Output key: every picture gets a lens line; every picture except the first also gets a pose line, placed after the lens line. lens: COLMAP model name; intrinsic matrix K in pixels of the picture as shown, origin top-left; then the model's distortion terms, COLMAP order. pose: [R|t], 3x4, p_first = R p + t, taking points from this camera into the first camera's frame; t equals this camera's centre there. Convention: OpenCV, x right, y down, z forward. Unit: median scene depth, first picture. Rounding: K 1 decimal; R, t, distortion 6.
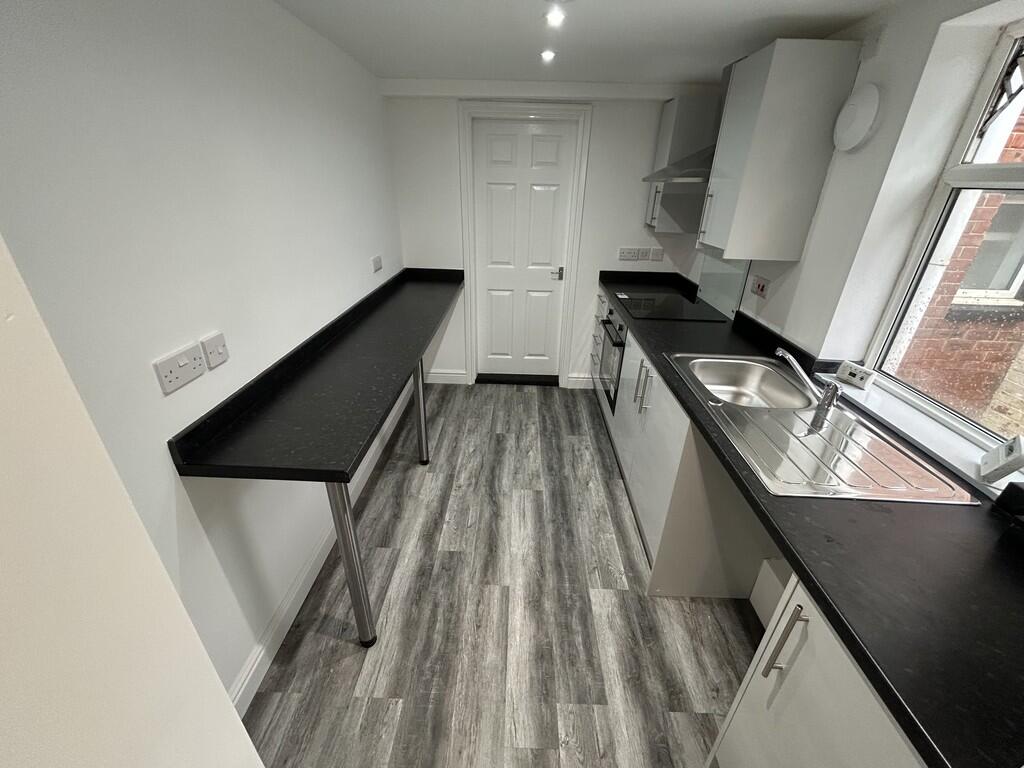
lens RADIAL K [[412.1, 0, 513.2], [0, 412.1, 380.9], [0, 0, 1]] dist [0.002580, 0.000216]
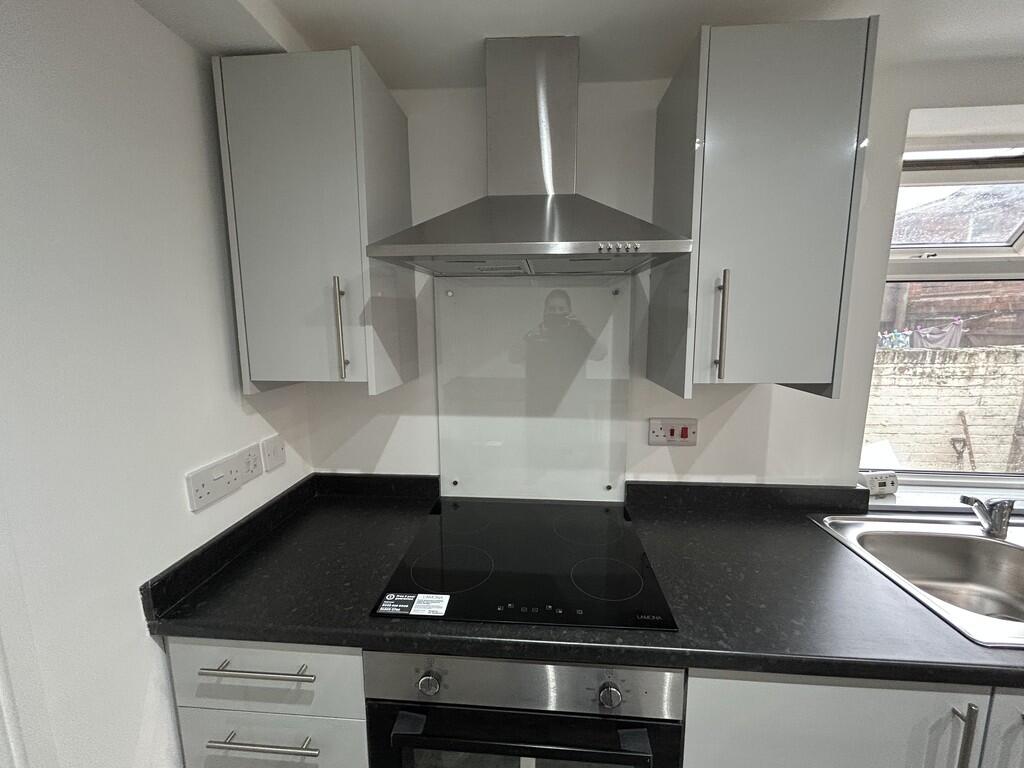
lens RADIAL K [[412.1, 0, 513.2], [0, 412.1, 380.9], [0, 0, 1]] dist [0.002580, 0.000216]
pose [[0.049720, -0.168294, 0.984482, -0.007552], [0.442588, 0.887349, 0.129337, -0.518813], [-0.895345, 0.429290, 0.118604, 1.193164]]
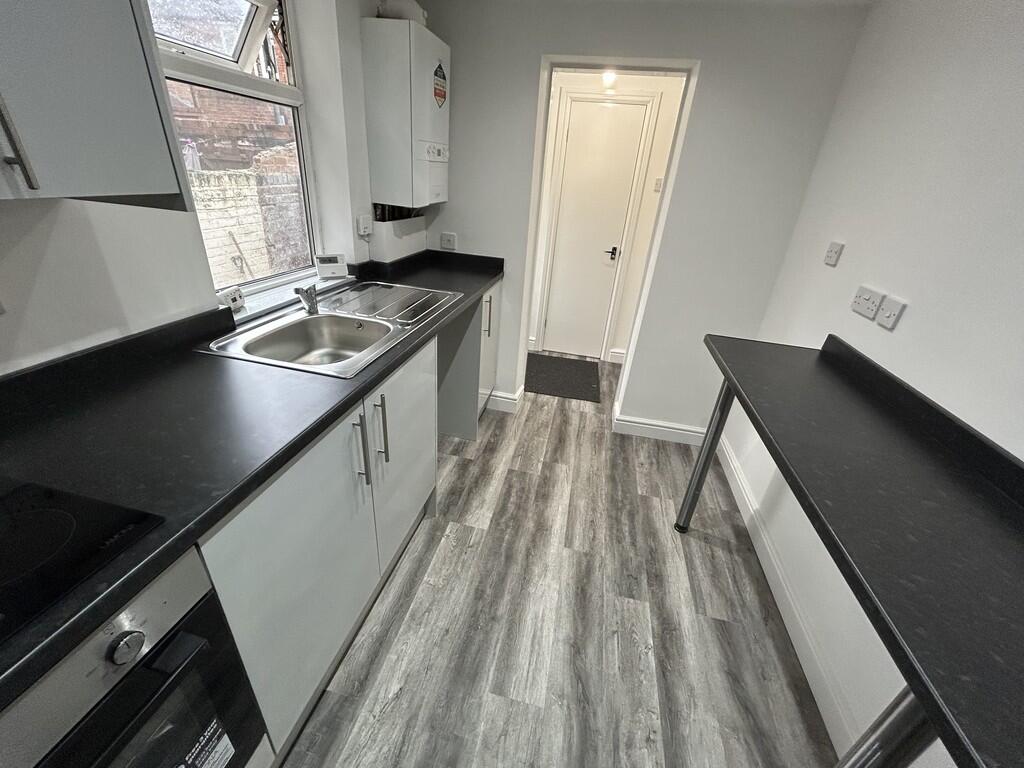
lens RADIAL K [[412.1, 0, 513.2], [0, 412.1, 380.9], [0, 0, 1]] dist [0.002580, 0.000216]
pose [[-0.978295, -0.170216, 0.118174, 0.059188], [-0.010414, 0.609961, 0.792363, -0.515791], [-0.206955, 0.773934, -0.598494, 1.256646]]
